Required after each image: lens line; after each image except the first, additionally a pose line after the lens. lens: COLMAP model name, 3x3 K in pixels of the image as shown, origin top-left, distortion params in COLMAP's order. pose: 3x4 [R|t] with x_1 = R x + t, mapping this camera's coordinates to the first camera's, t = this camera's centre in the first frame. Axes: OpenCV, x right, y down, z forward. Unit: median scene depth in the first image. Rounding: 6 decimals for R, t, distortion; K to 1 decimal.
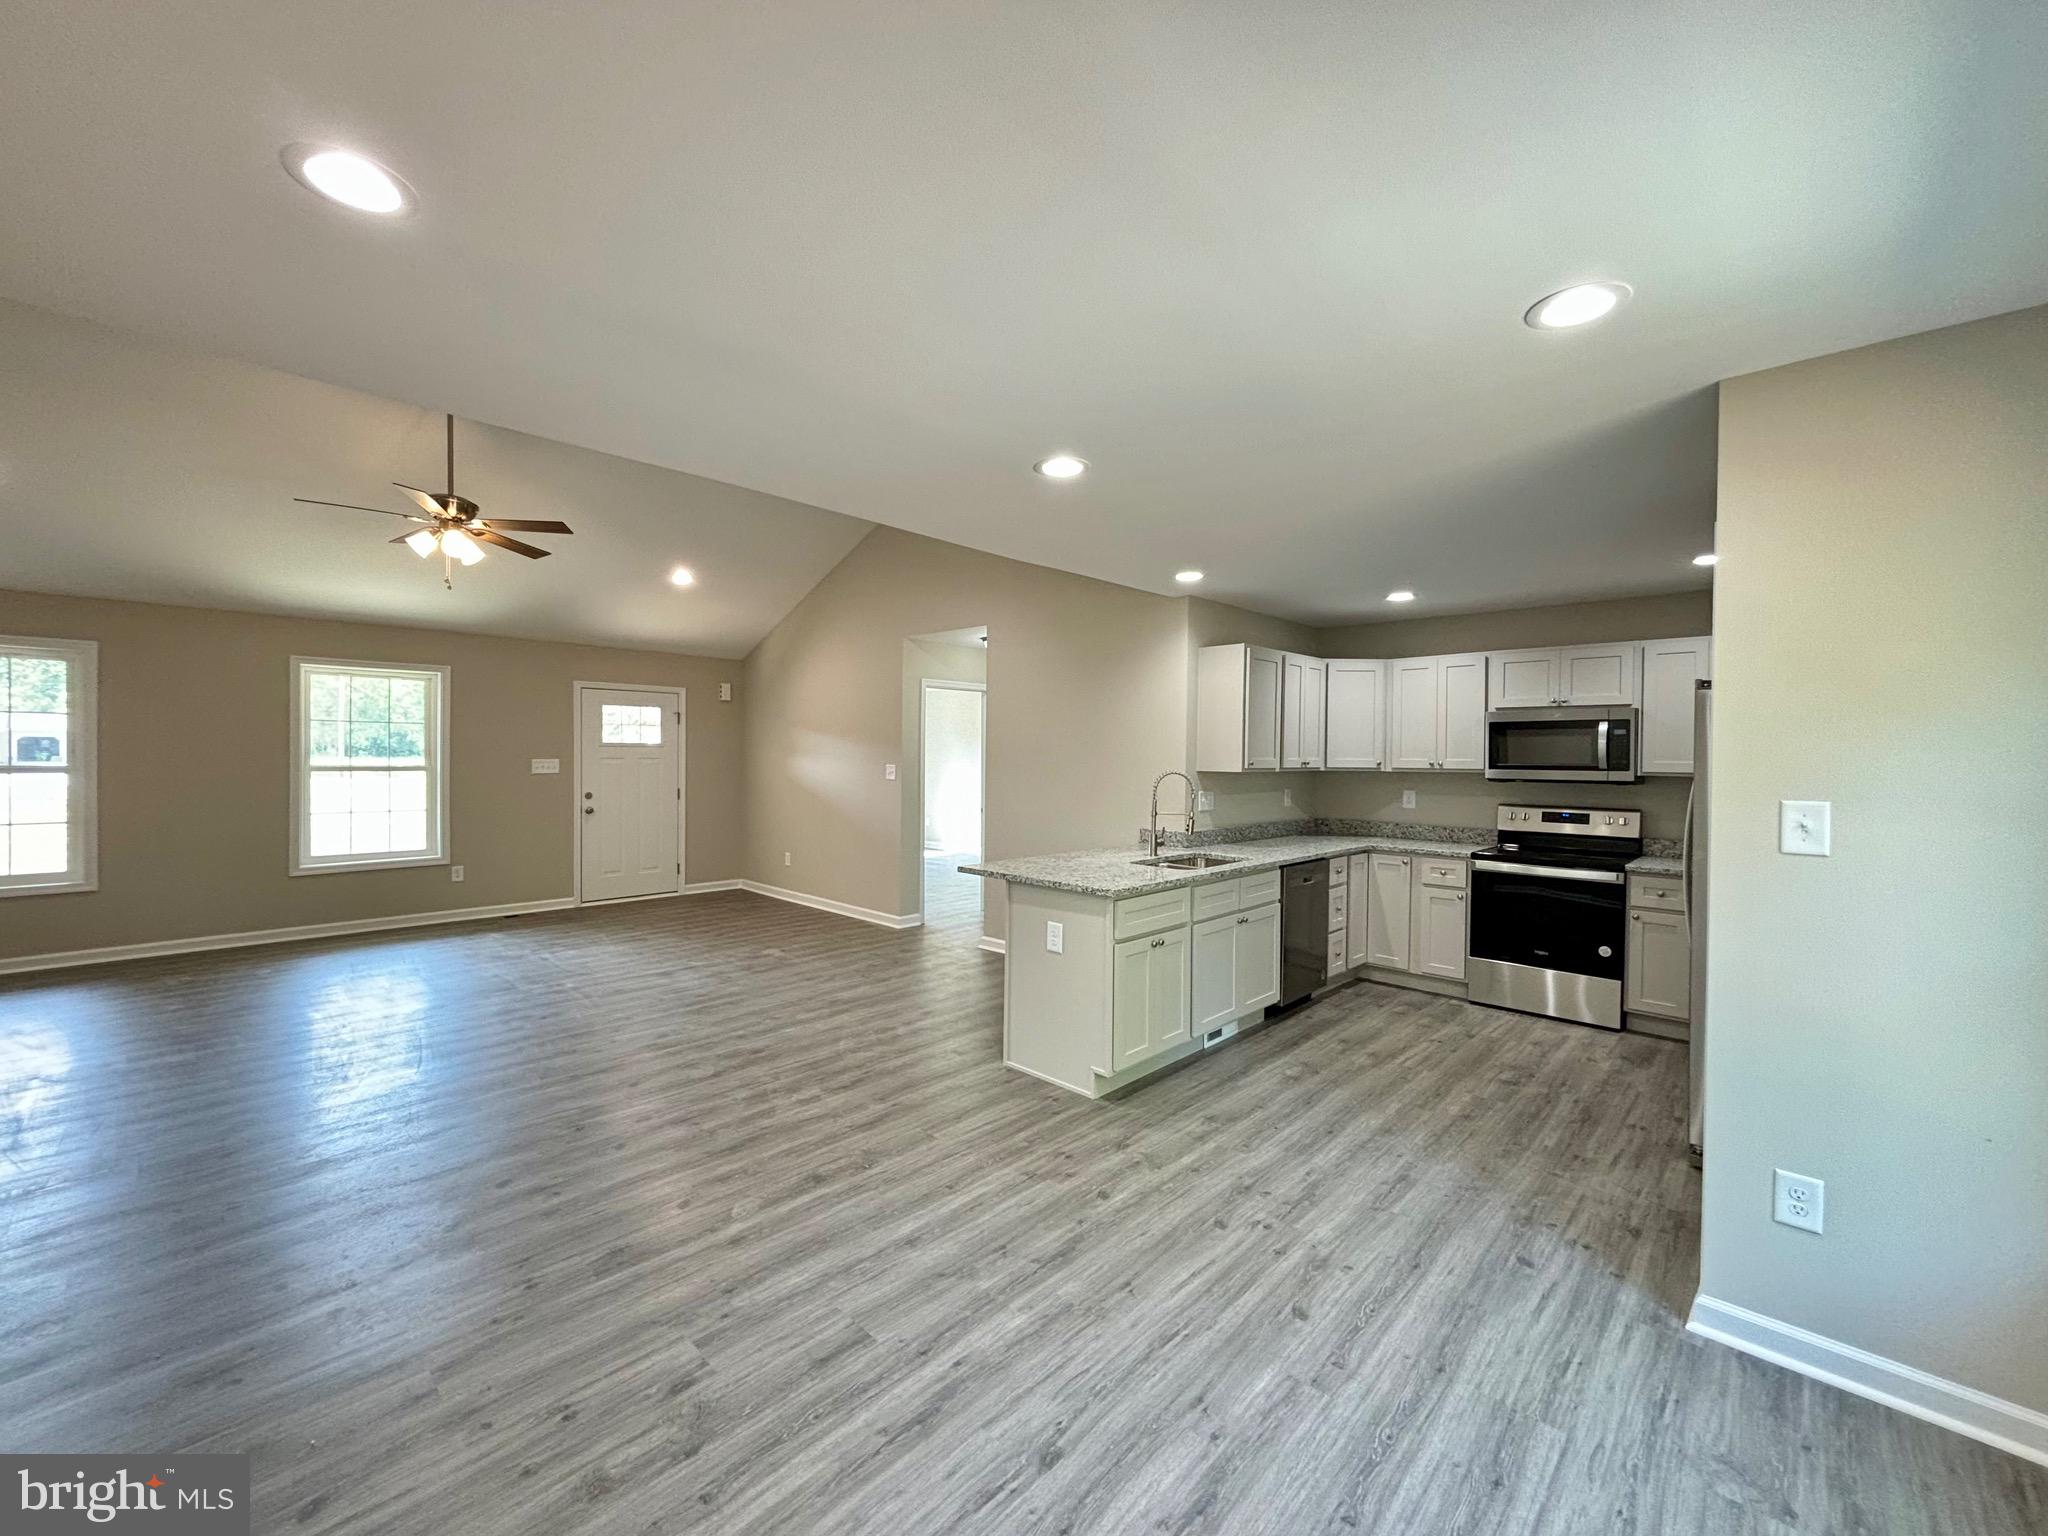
lens RADIAL K [[826.2, 0, 1019.7], [0, 826.2, 764.3], [0, 0, 1]] dist [-0.005915, 0.003150]
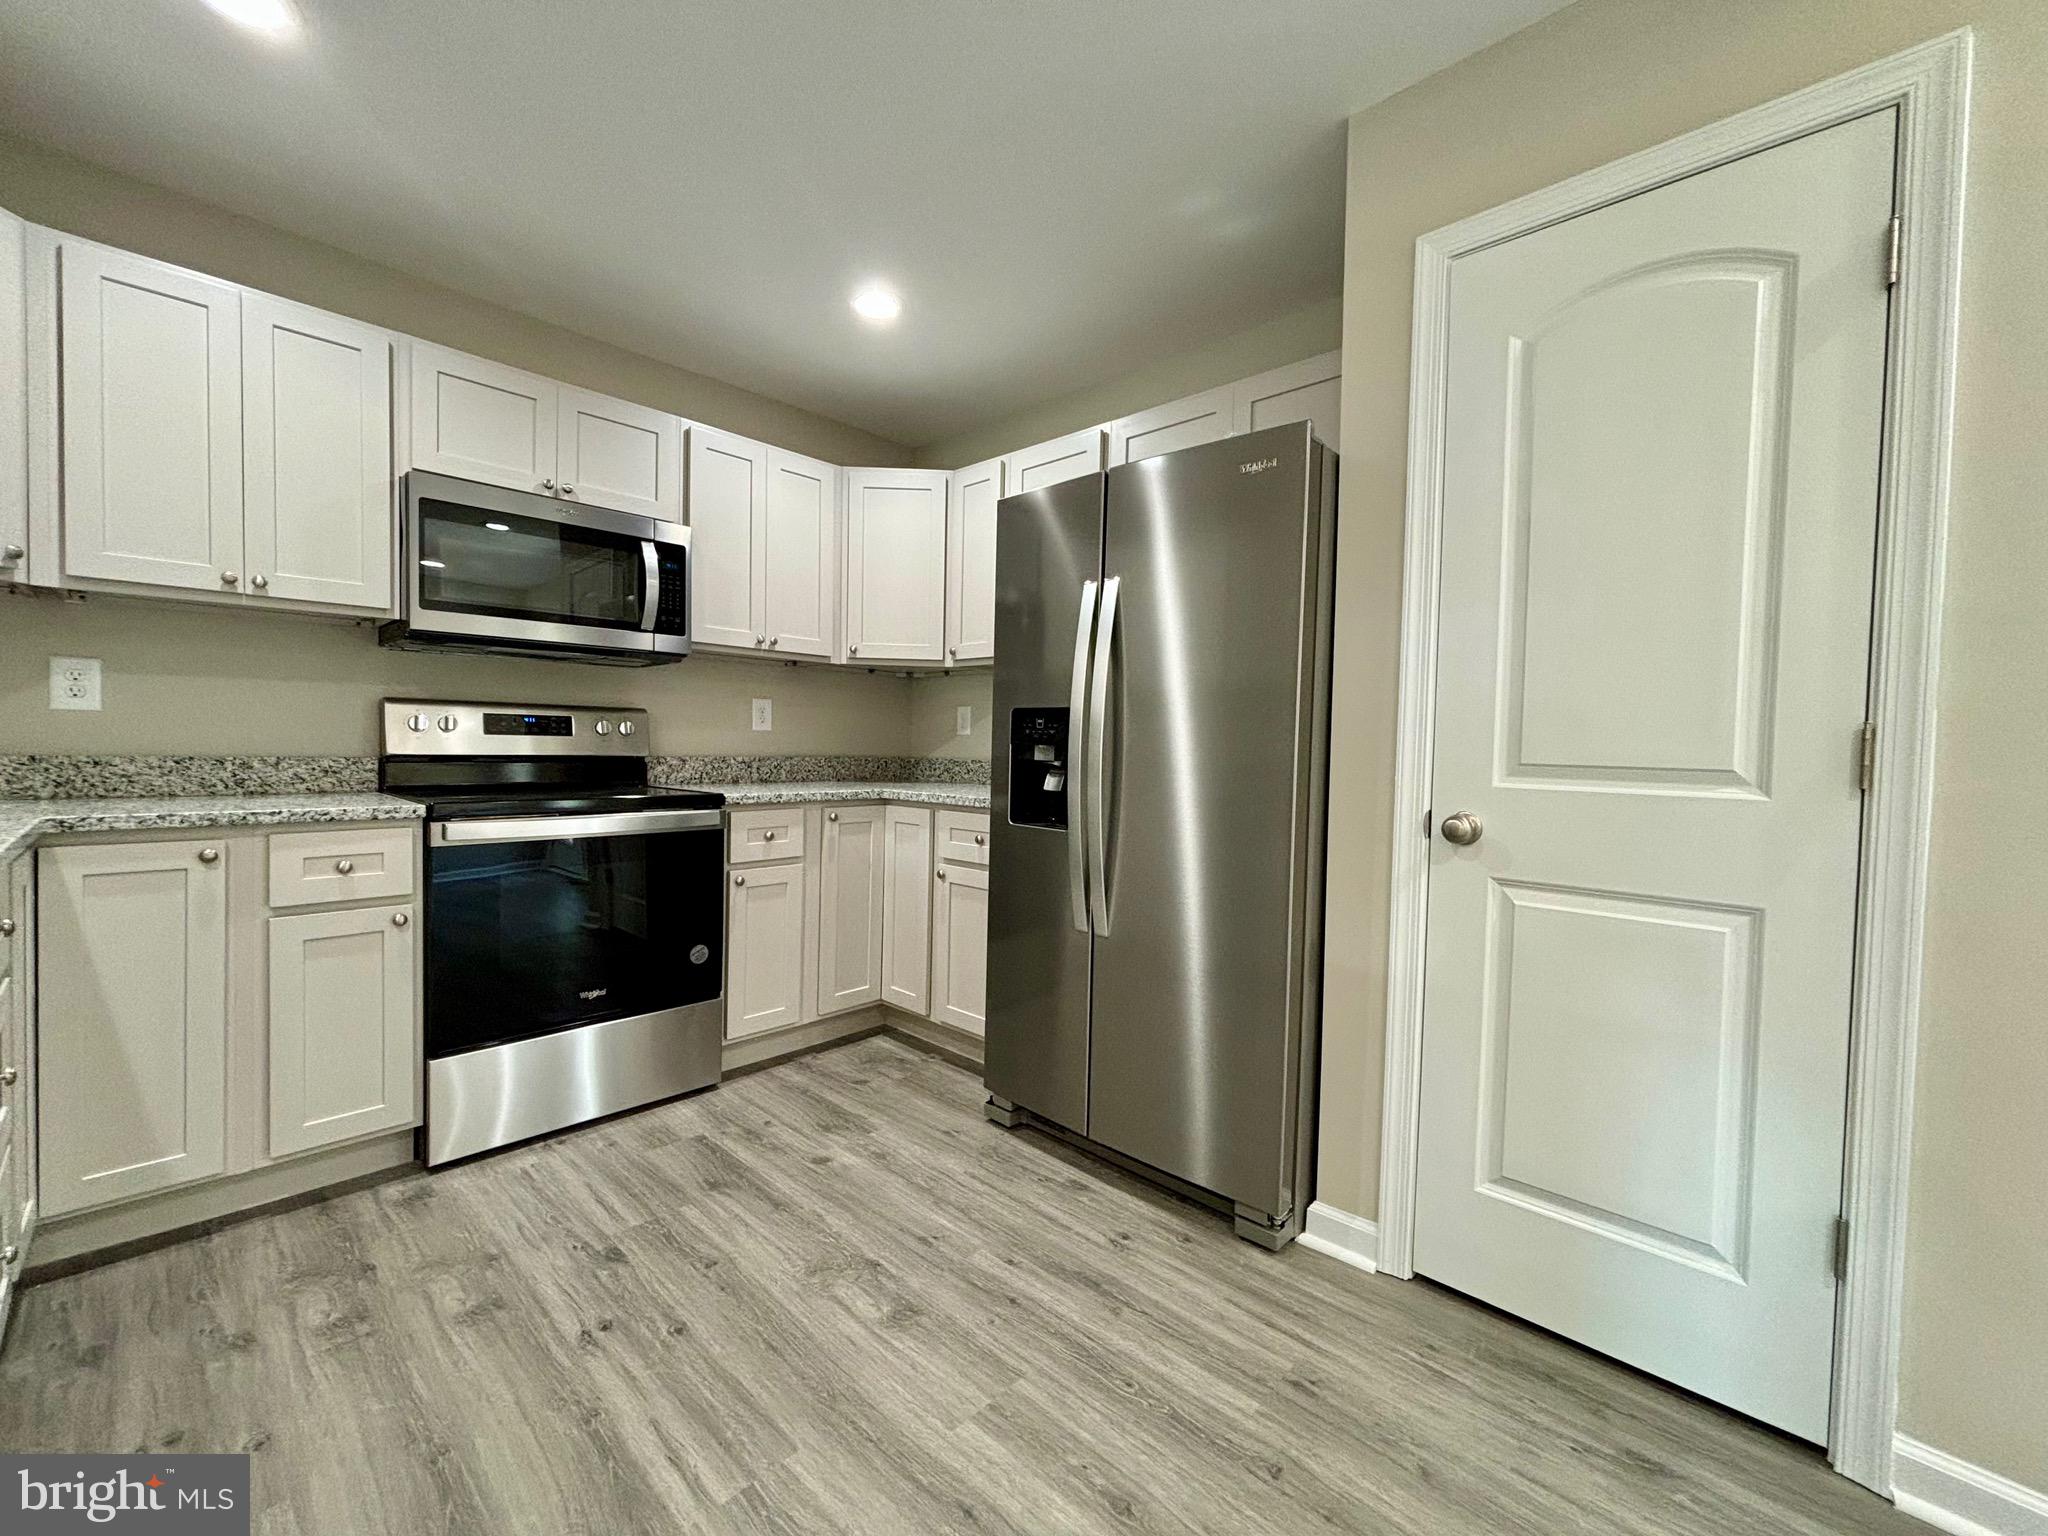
lens RADIAL K [[826.2, 0, 1019.0], [0, 826.2, 767.6], [0, 0, 1]] dist [-0.005915, 0.003150]
pose [[-0.015900, -0.038303, 0.999140, 0.160914], [-0.009949, 0.999223, 0.038147, 0.080282], [-0.999824, -0.009334, -0.016269, 0.817020]]
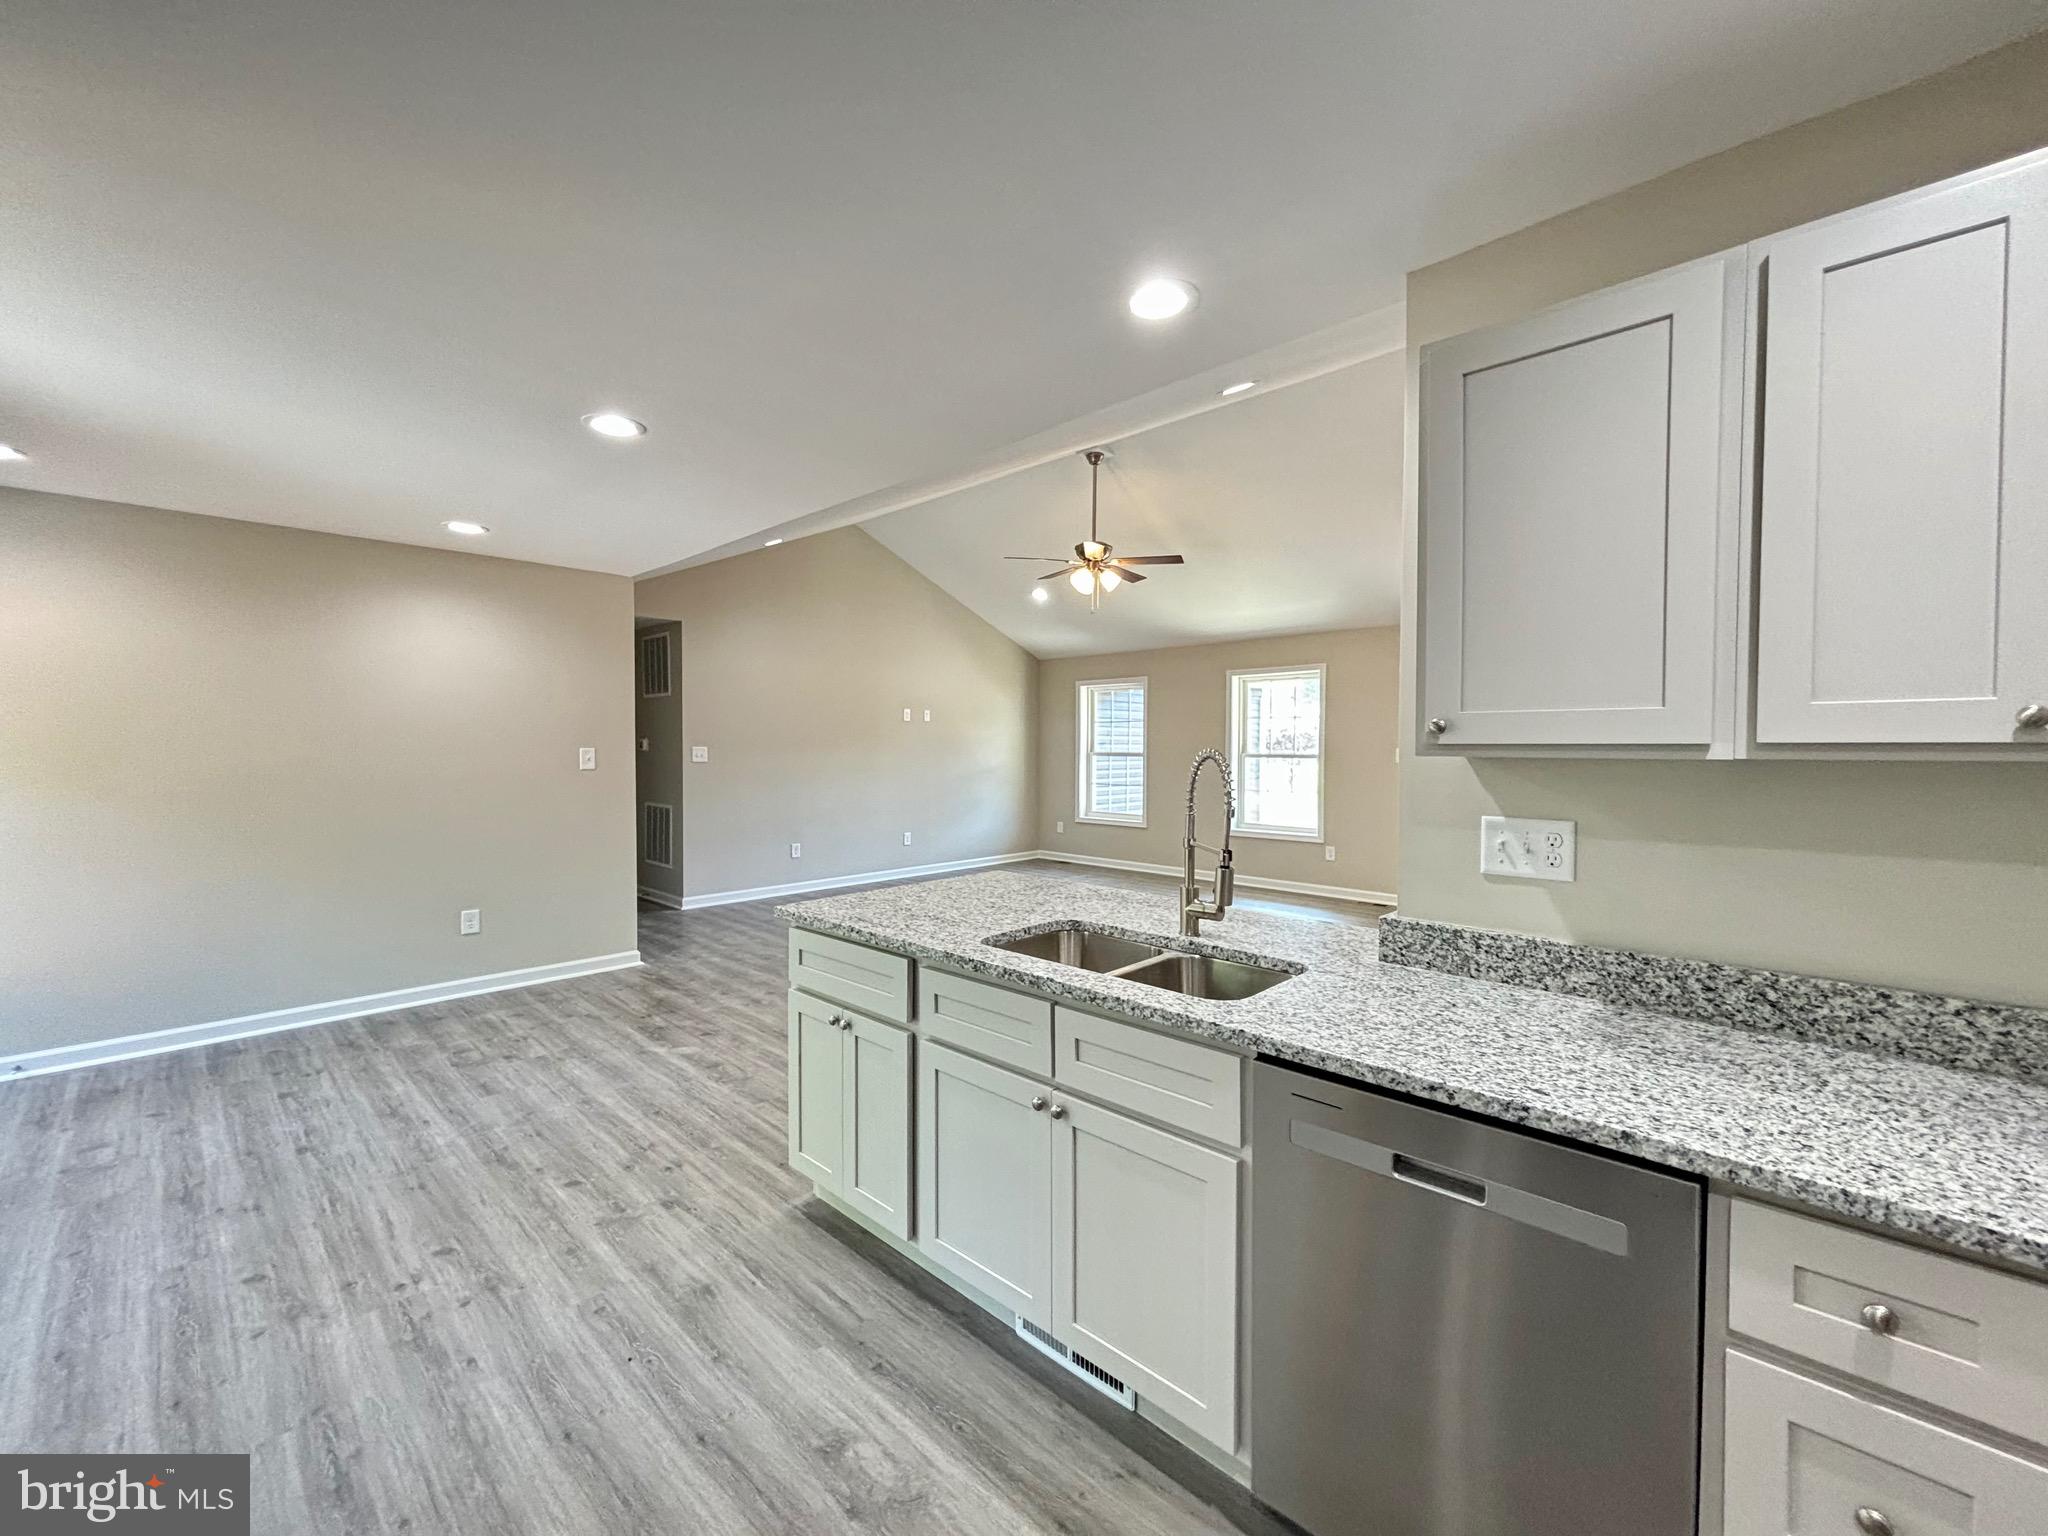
lens RADIAL K [[826.2, 0, 1019.9], [0, 826.2, 779.2], [0, 0, 1]] dist [-0.005915, 0.003150]
pose [[0.003994, 0.026556, -0.999639, 0.653869], [-0.017732, 0.999492, 0.026481, 0.014558], [0.999835, 0.017620, 0.004463, 0.946578]]
